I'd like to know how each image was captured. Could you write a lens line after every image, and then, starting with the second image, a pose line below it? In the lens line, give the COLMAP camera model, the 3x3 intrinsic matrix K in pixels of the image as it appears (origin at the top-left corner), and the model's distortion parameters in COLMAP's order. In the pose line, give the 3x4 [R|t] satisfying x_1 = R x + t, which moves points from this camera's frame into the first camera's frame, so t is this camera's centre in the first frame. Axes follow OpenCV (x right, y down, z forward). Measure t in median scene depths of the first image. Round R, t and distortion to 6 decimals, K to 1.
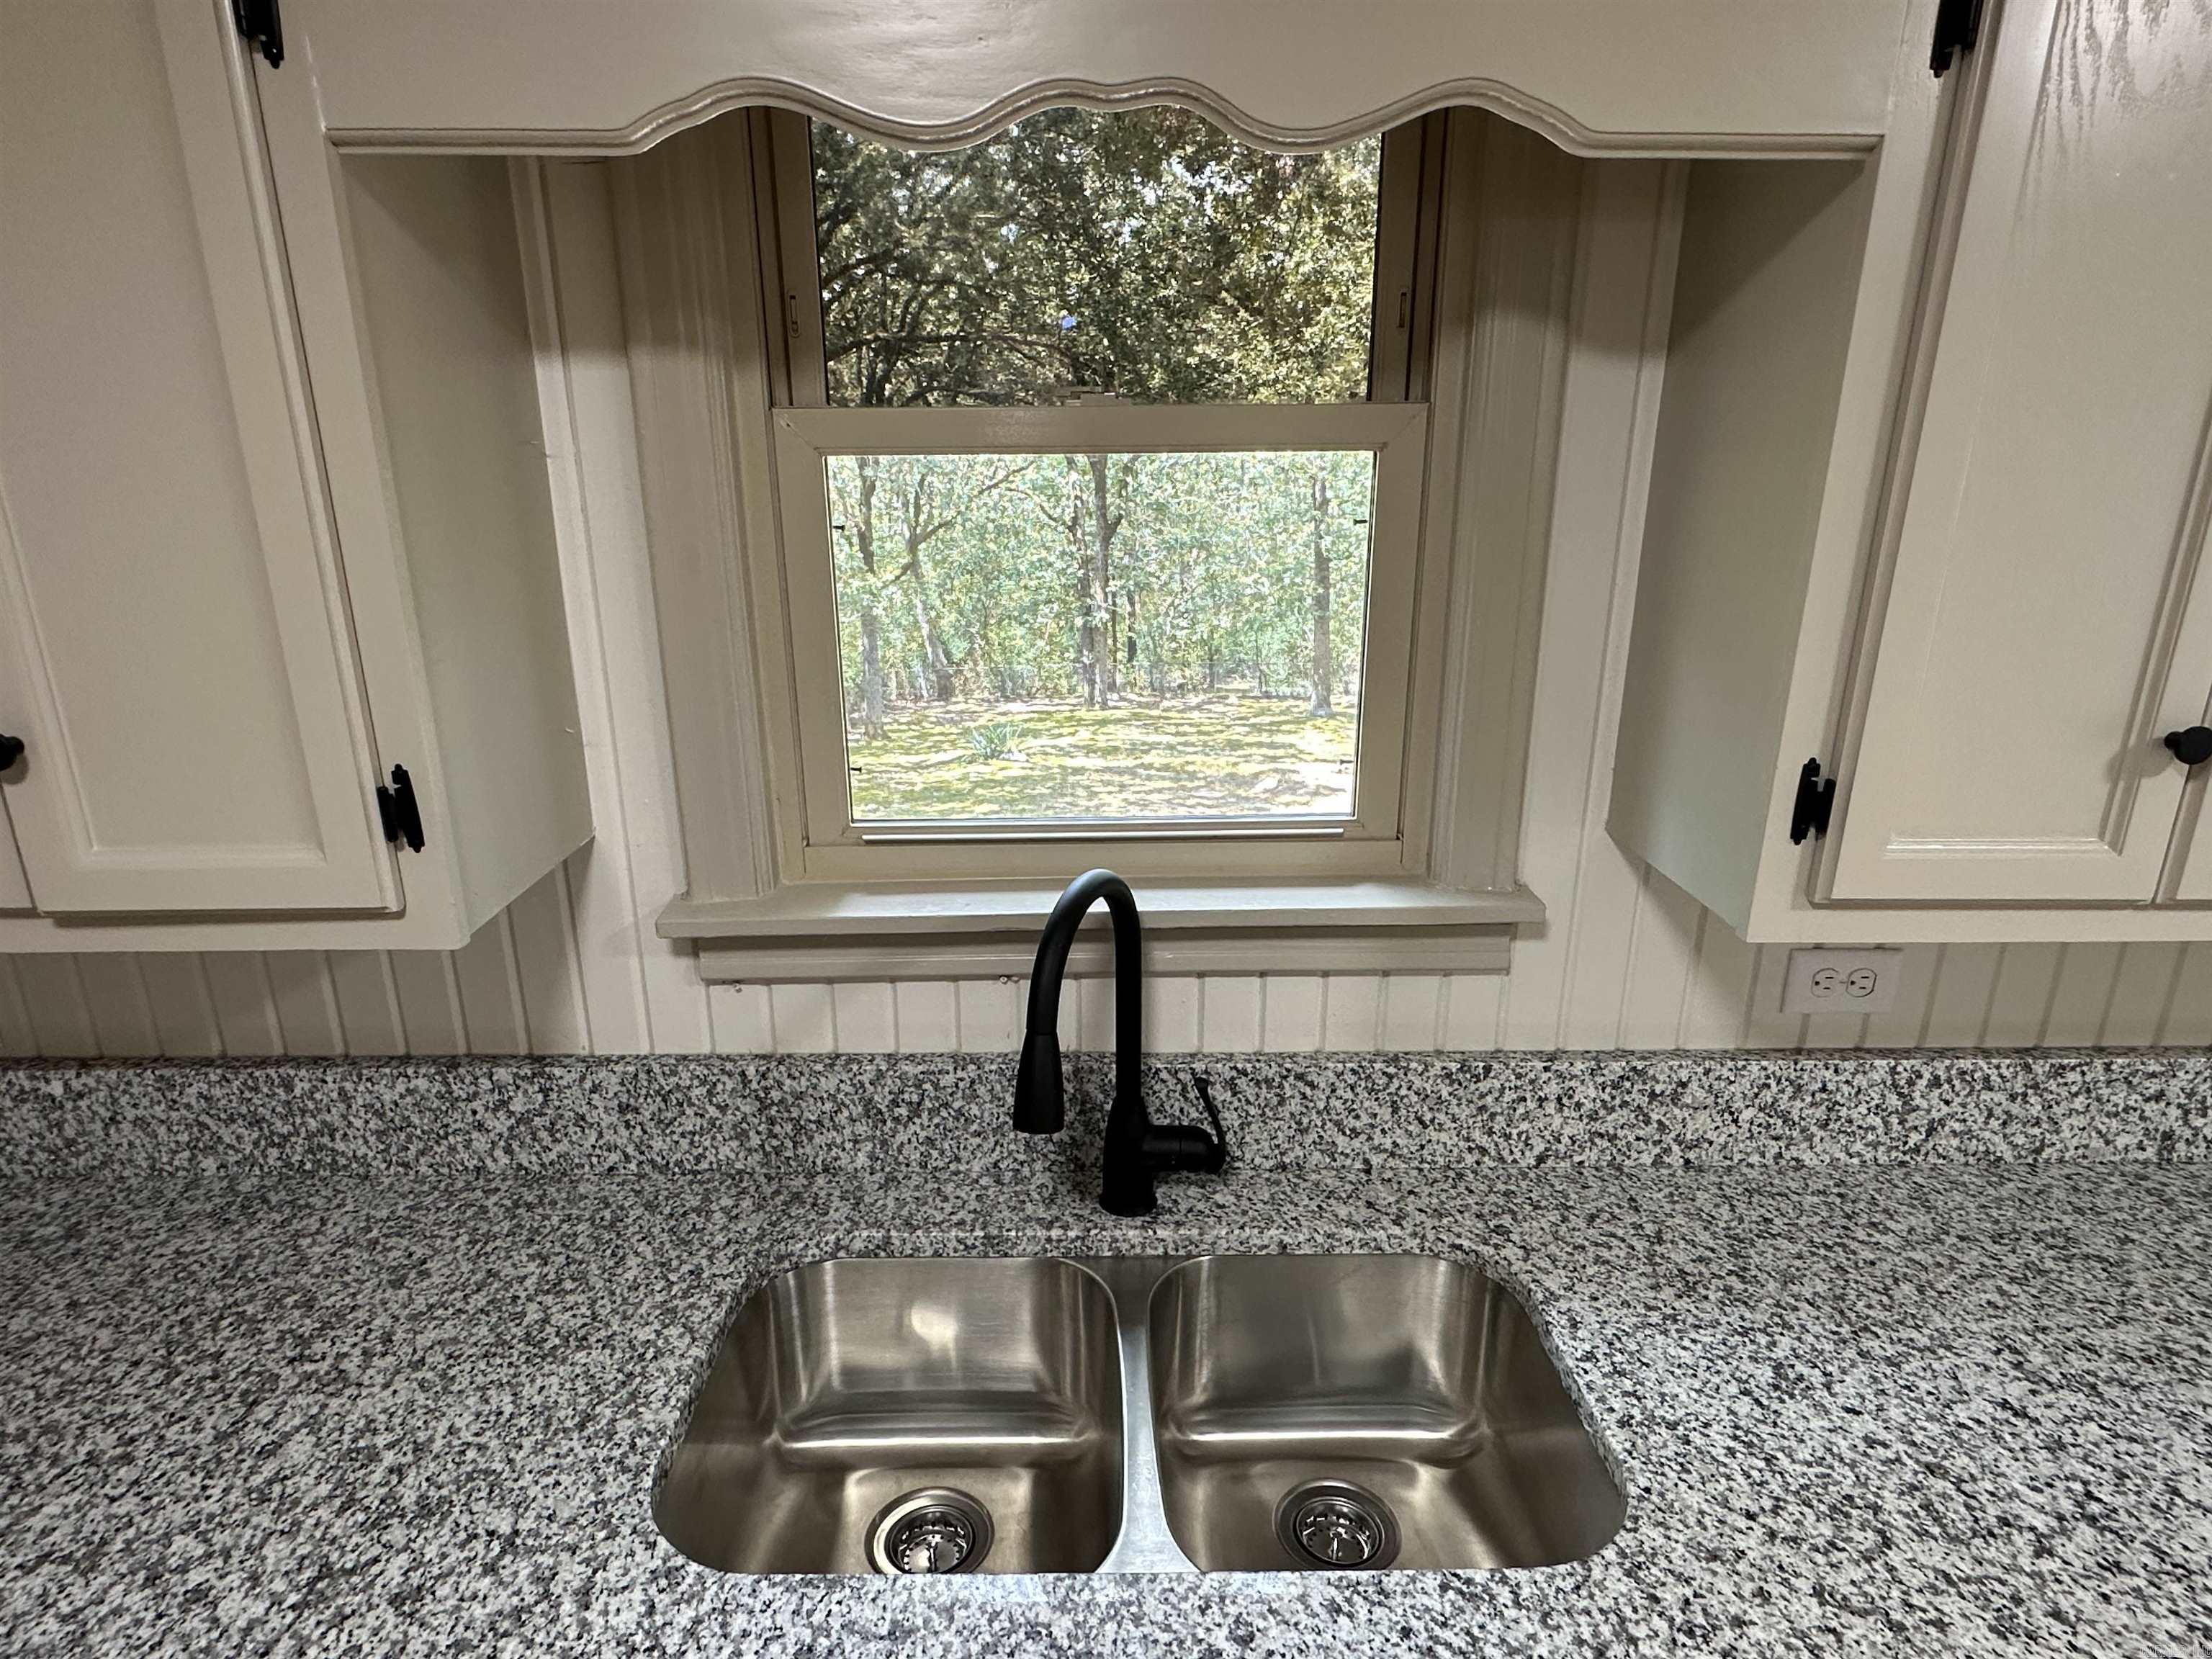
lens RADIAL K [[1254.9, 0, 1113.6], [0, 1254.9, 842.6], [0, 0, 1]] dist [-0.005884, 0.000996]
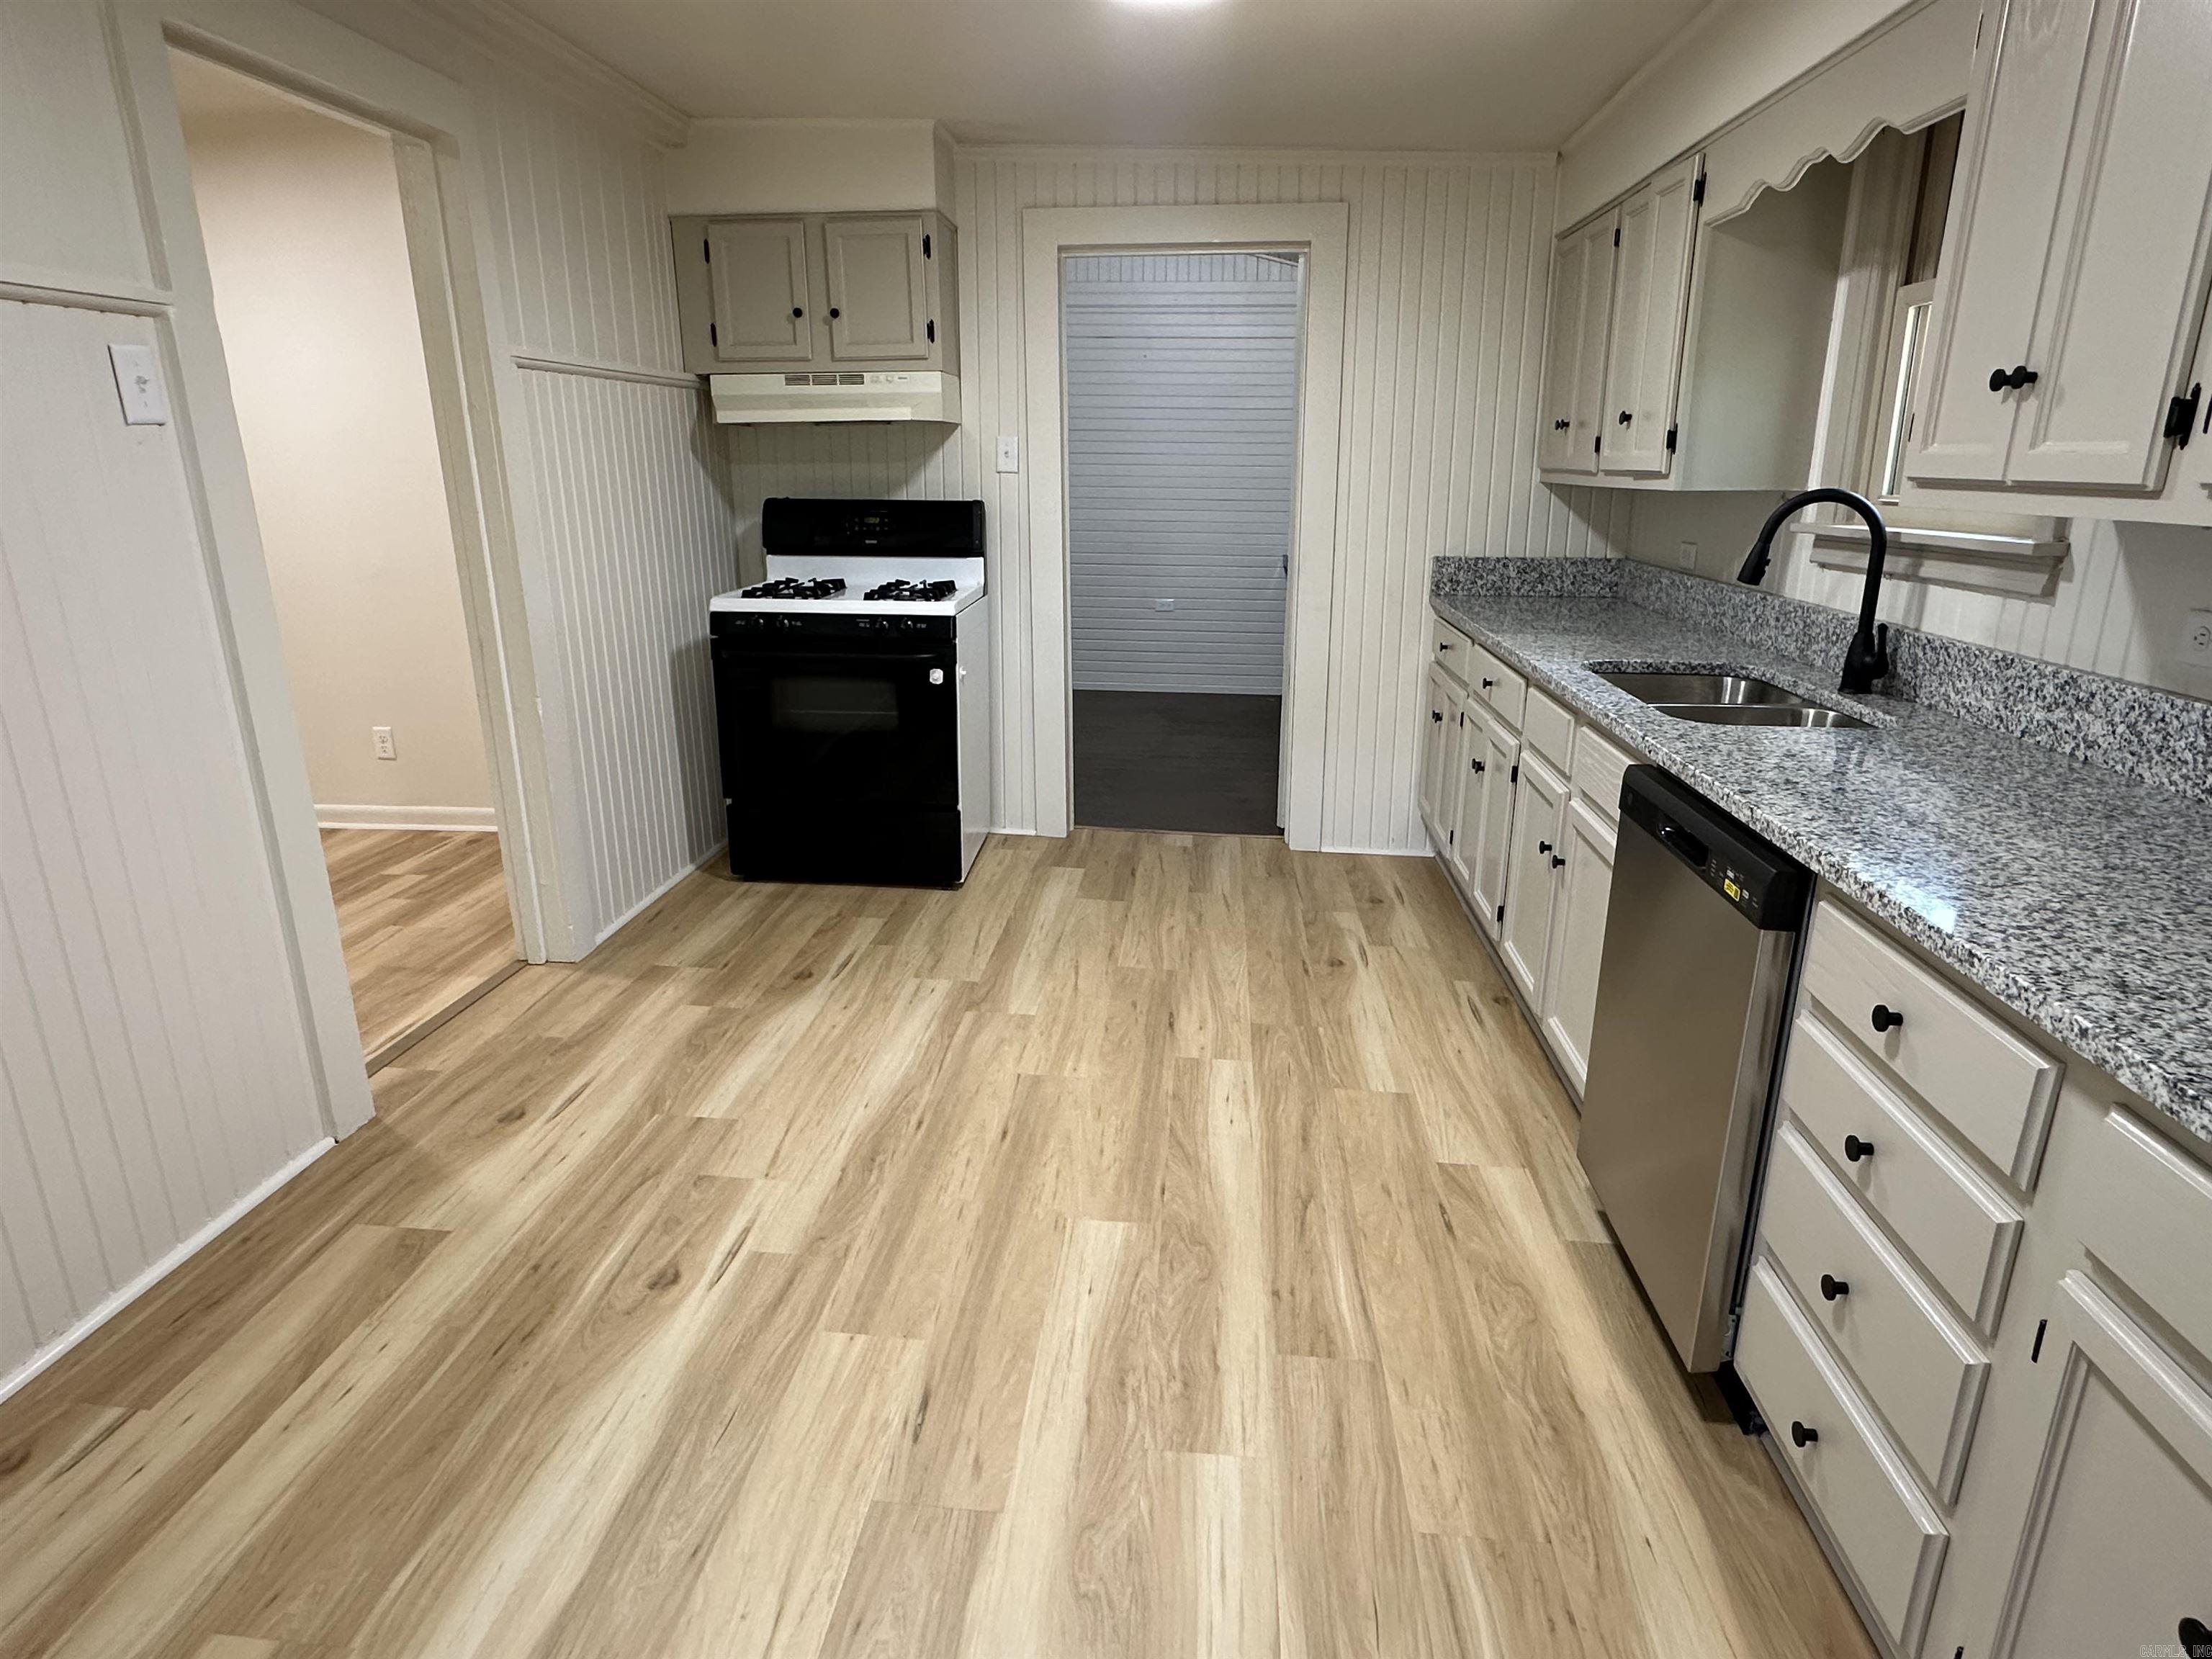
lens RADIAL K [[1254.9, 0, 1113.6], [0, 1254.9, 842.6], [0, 0, 1]] dist [-0.005884, 0.000996]
pose [[-0.096976, 0.288673, -0.952504, 1.955089], [-0.301878, 0.903401, 0.304527, 0.246442], [0.948401, 0.317072, -0.000464, 0.001028]]
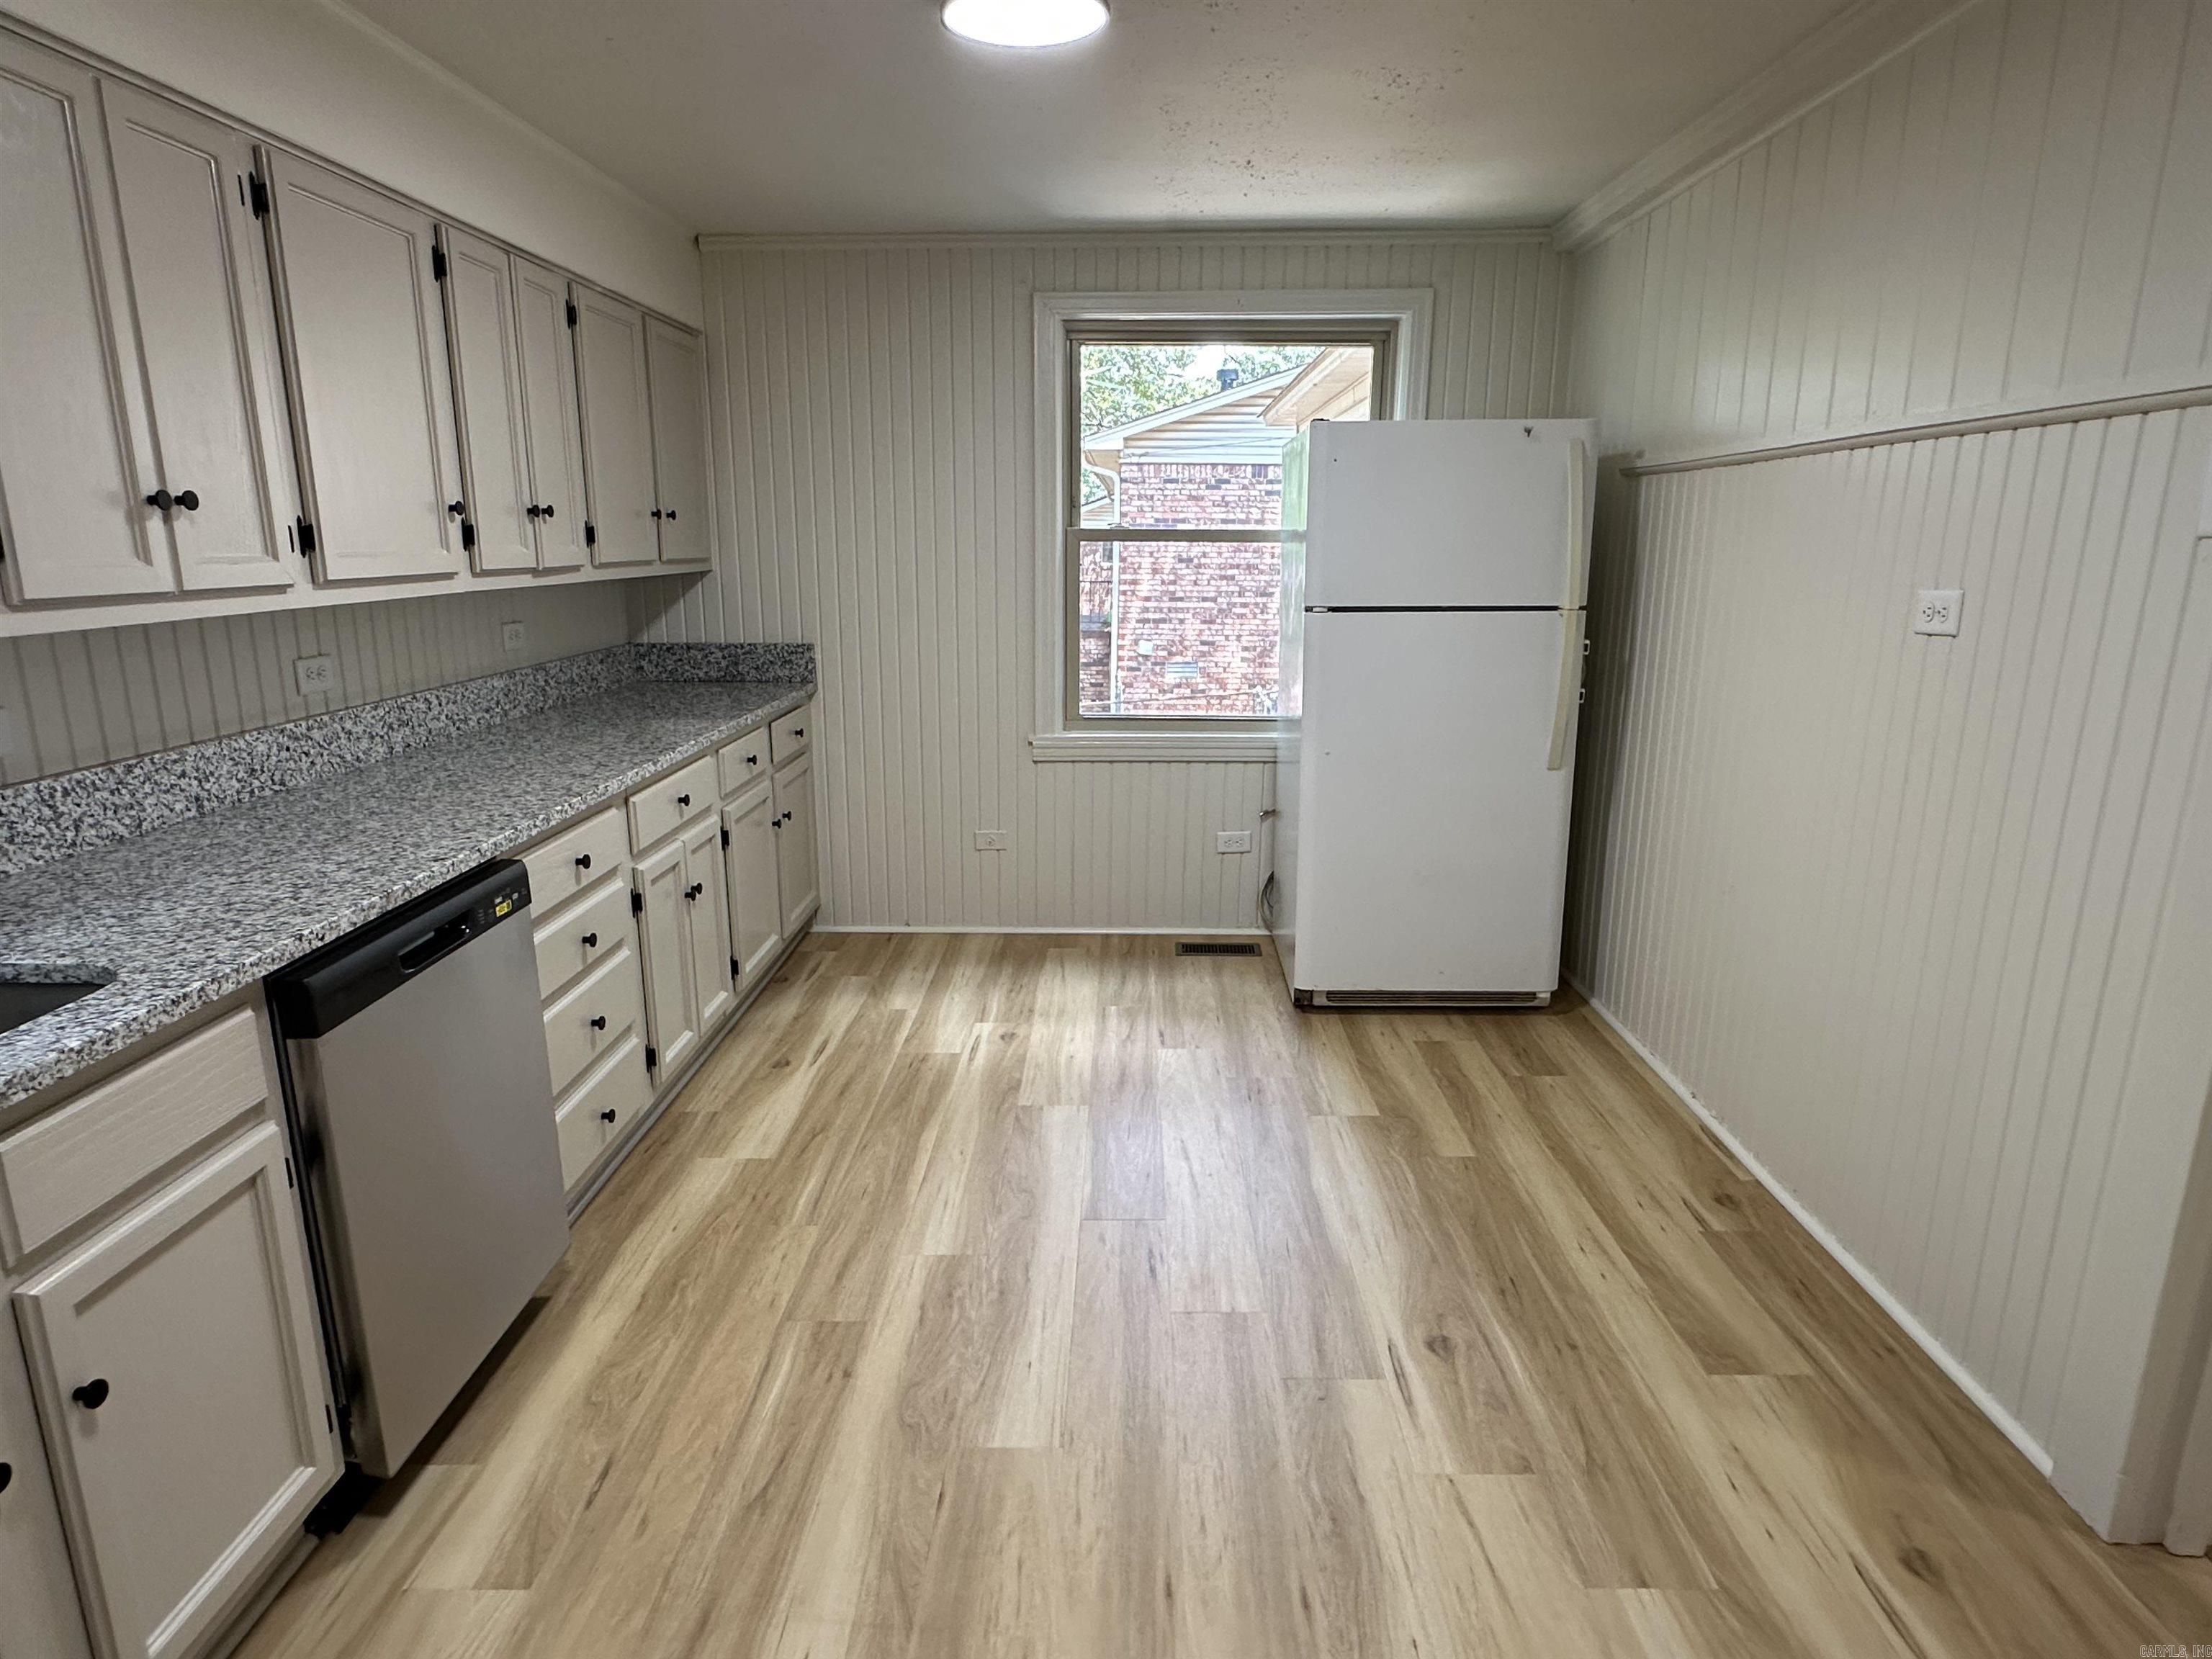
lens RADIAL K [[1254.9, 0, 1113.6], [0, 1254.9, 842.6], [0, 0, 1]] dist [-0.005884, 0.000996]
pose [[0.027789, -0.241956, 0.969889, -0.748344], [0.301975, 0.926964, 0.222596, 0.290547], [-0.952911, 0.286697, 0.098824, -0.301692]]
